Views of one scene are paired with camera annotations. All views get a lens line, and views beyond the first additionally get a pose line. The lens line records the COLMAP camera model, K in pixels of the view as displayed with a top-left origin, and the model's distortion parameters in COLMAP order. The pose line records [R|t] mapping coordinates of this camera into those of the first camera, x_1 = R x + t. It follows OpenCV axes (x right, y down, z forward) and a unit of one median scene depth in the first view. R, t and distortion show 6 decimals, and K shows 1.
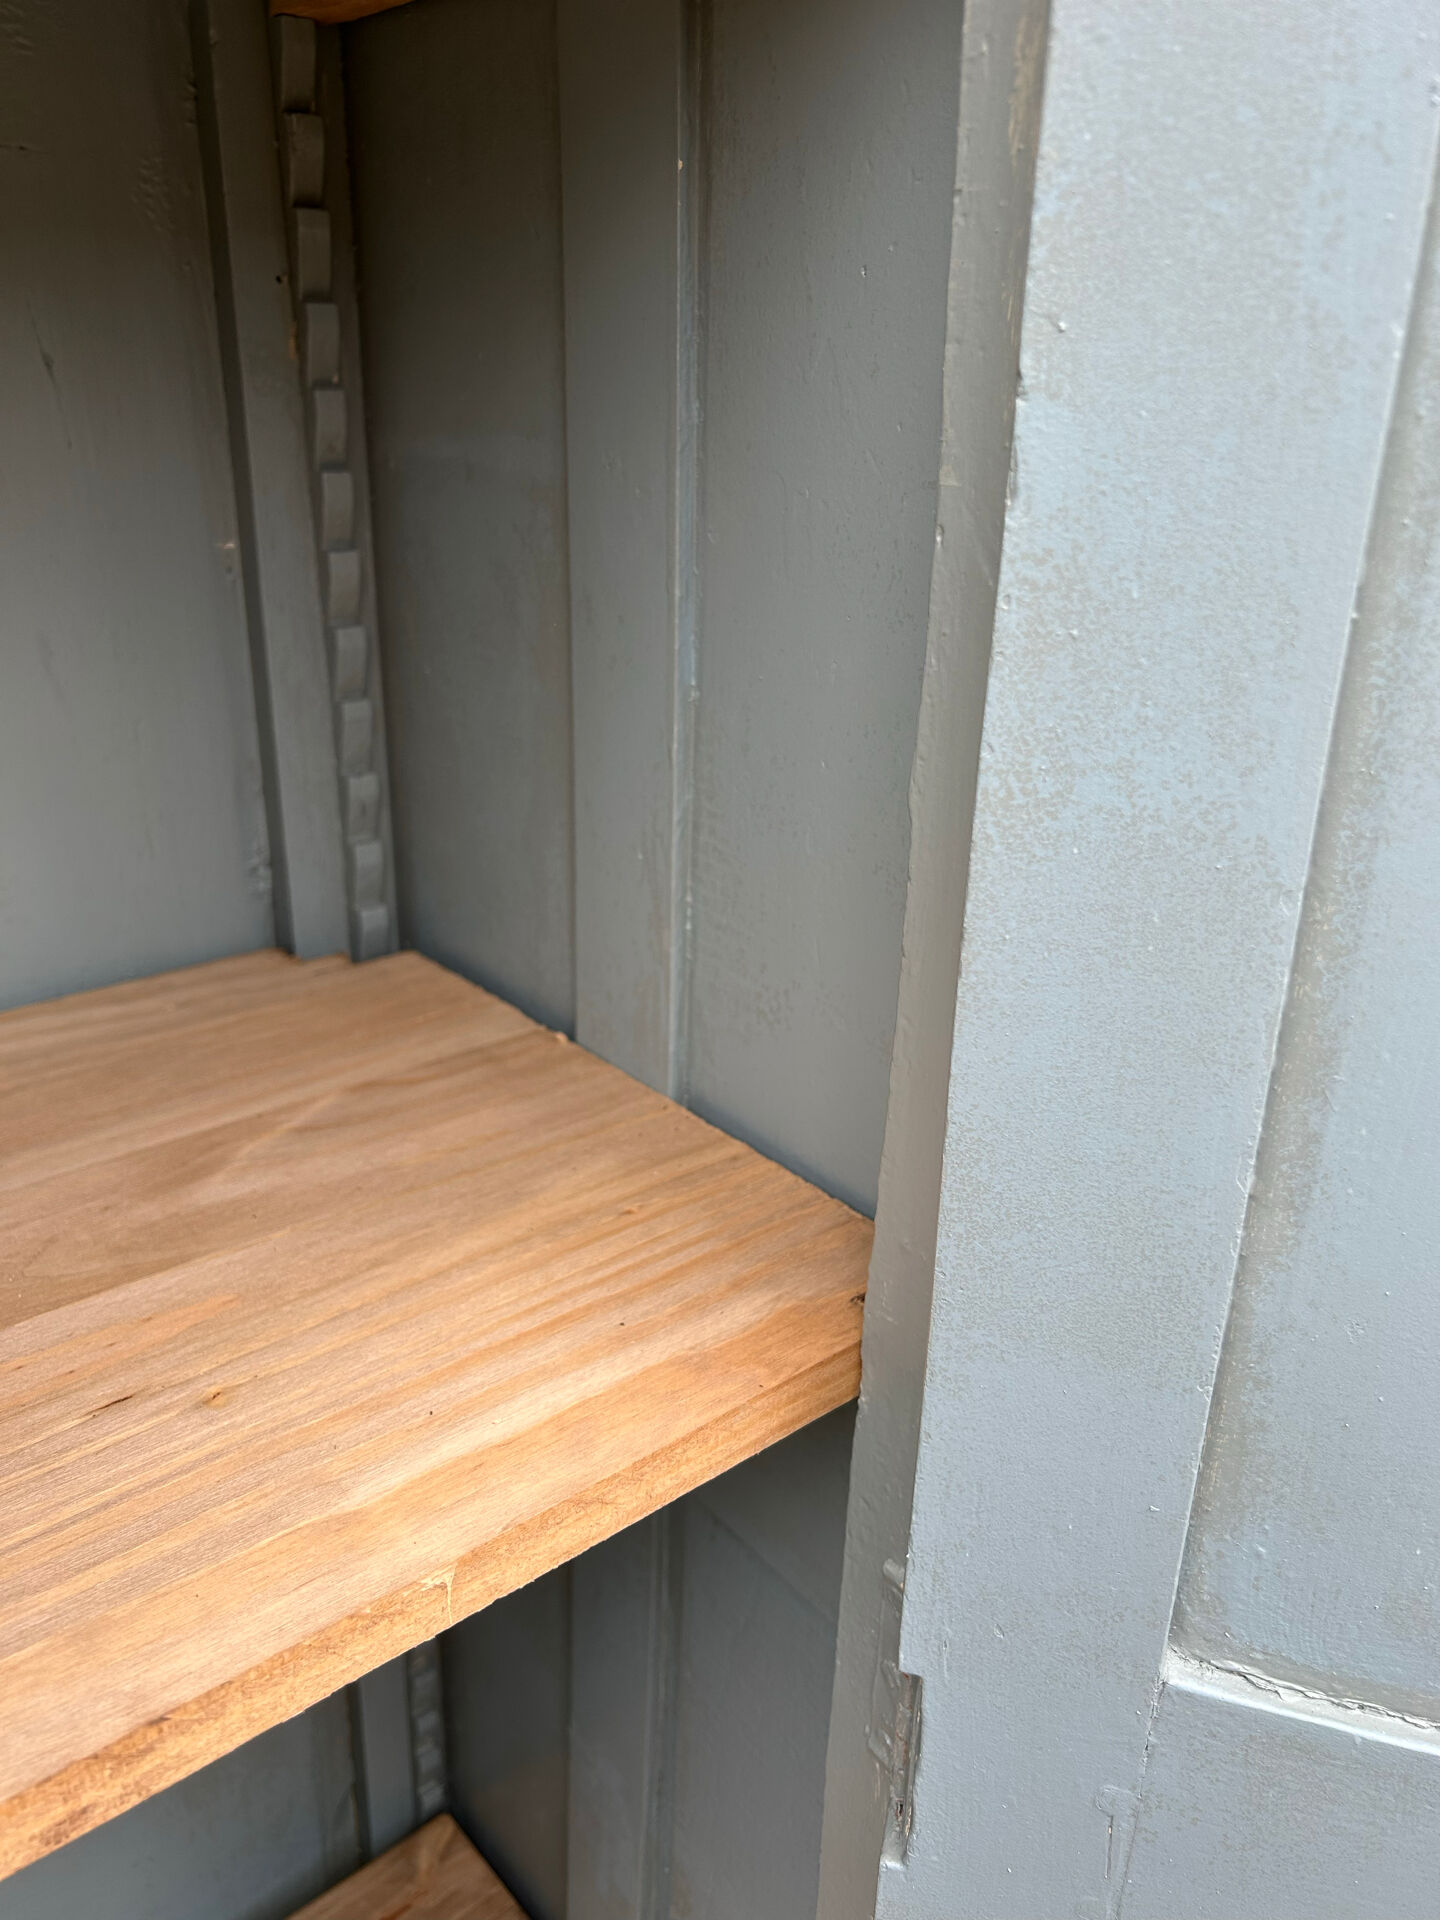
lens RADIAL K [[1448.2, 0, 712.5], [0, 1448.2, 954.0], [0, 0, 1]] dist [0.050915, -0.058003]
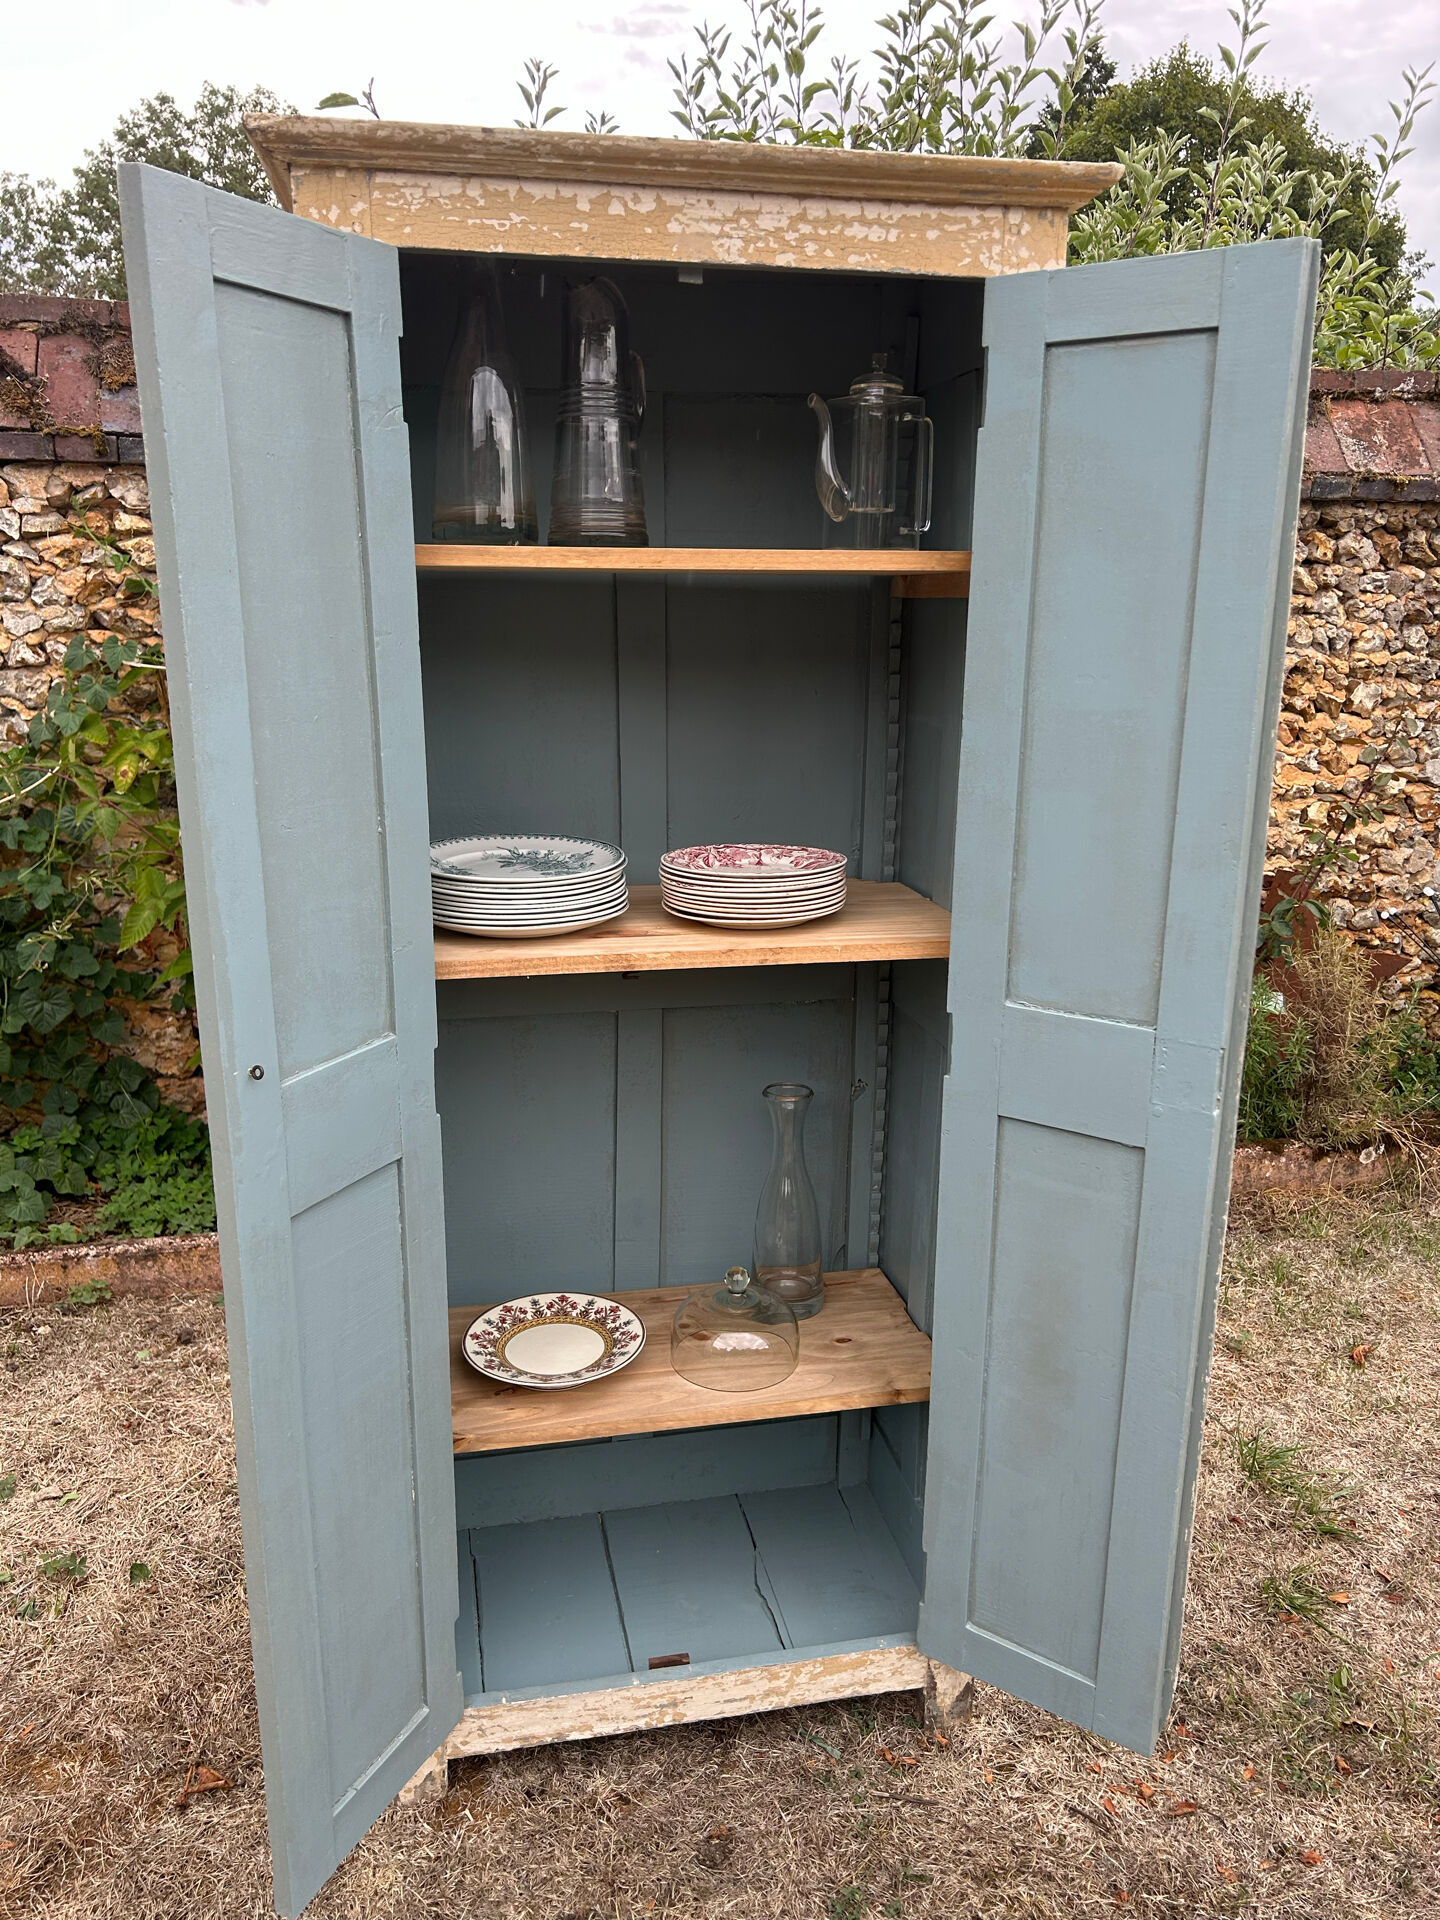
lens RADIAL K [[1448.2, 0, 714.4], [0, 1448.2, 957.4], [0, 0, 1]] dist [0.050915, -0.058003]
pose [[0.874072, 0.101412, -0.475094, 1.156320], [-0.171505, 0.979413, -0.106472, 0.694428], [0.454516, 0.174545, 0.873470, -2.242124]]
